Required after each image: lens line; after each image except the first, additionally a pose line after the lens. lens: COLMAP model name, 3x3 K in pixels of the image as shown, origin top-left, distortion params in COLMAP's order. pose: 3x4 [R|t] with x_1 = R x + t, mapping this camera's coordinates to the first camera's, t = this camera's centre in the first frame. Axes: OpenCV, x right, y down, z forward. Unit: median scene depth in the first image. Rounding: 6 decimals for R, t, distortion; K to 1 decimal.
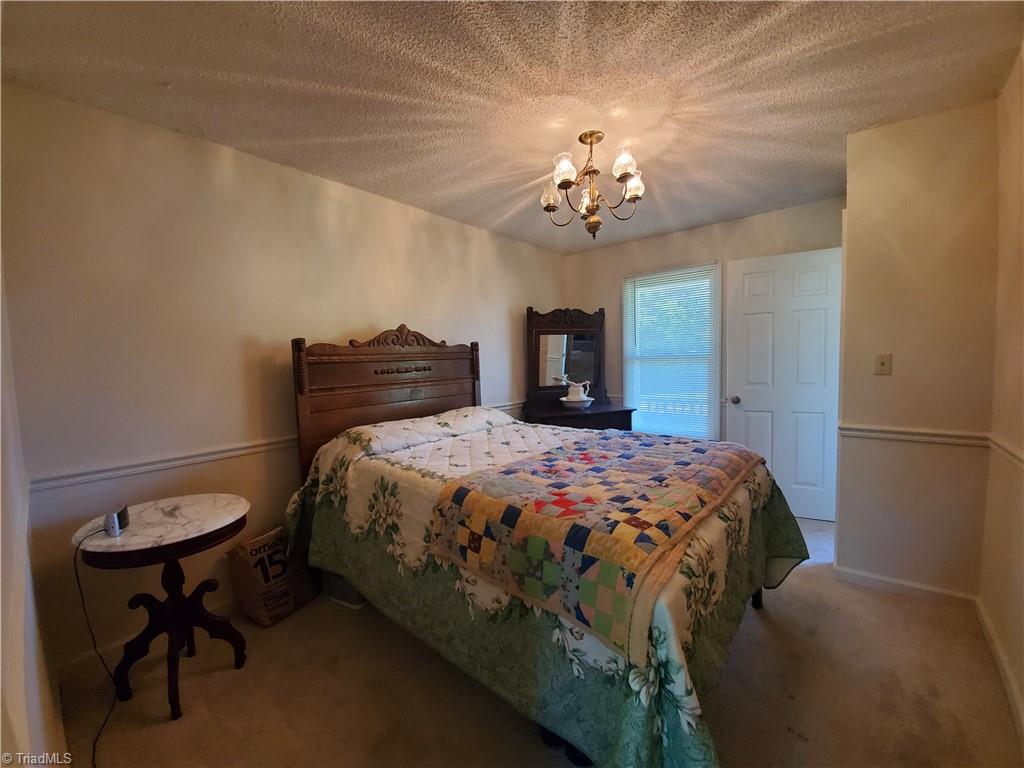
lens RADIAL K [[405.4, 0, 512.0], [0, 405.4, 384.0], [0, 0, 1]] dist [-0.001403, -0.000596]
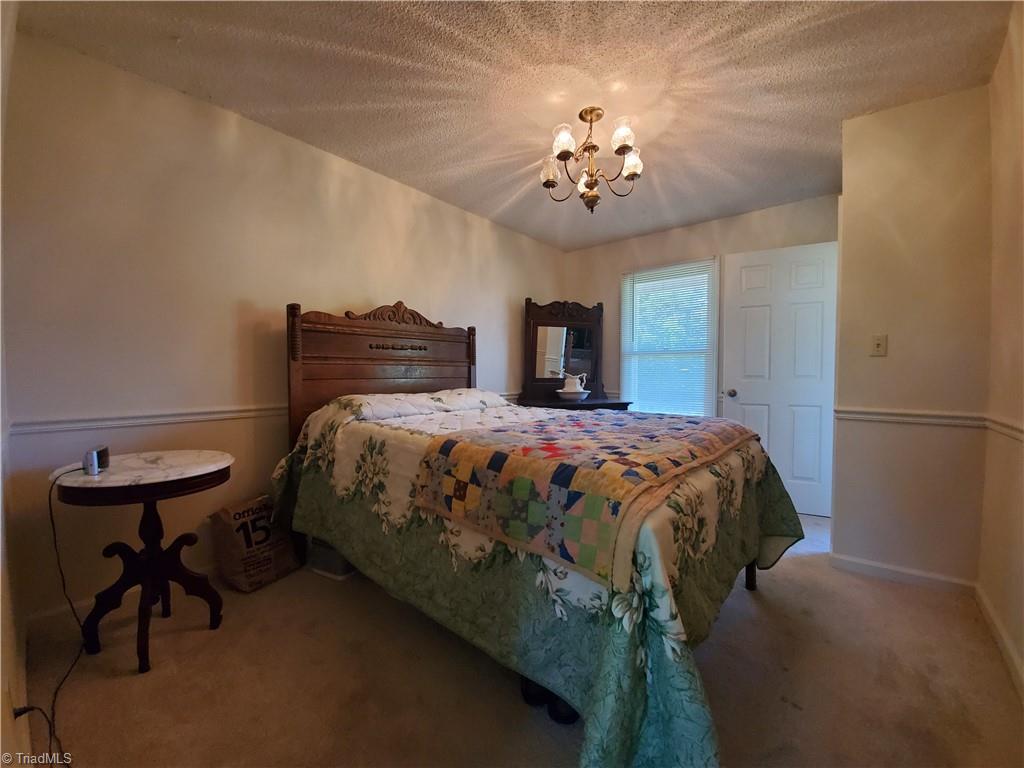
lens RADIAL K [[405.4, 0, 512.0], [0, 405.4, 384.0], [0, 0, 1]] dist [-0.001403, -0.000596]
pose [[0.999560, 0.029651, 0.000398, 0.018464], [-0.029615, 0.998839, -0.037995, 0.125701], [-0.001524, 0.037967, 0.999278, 0.010060]]
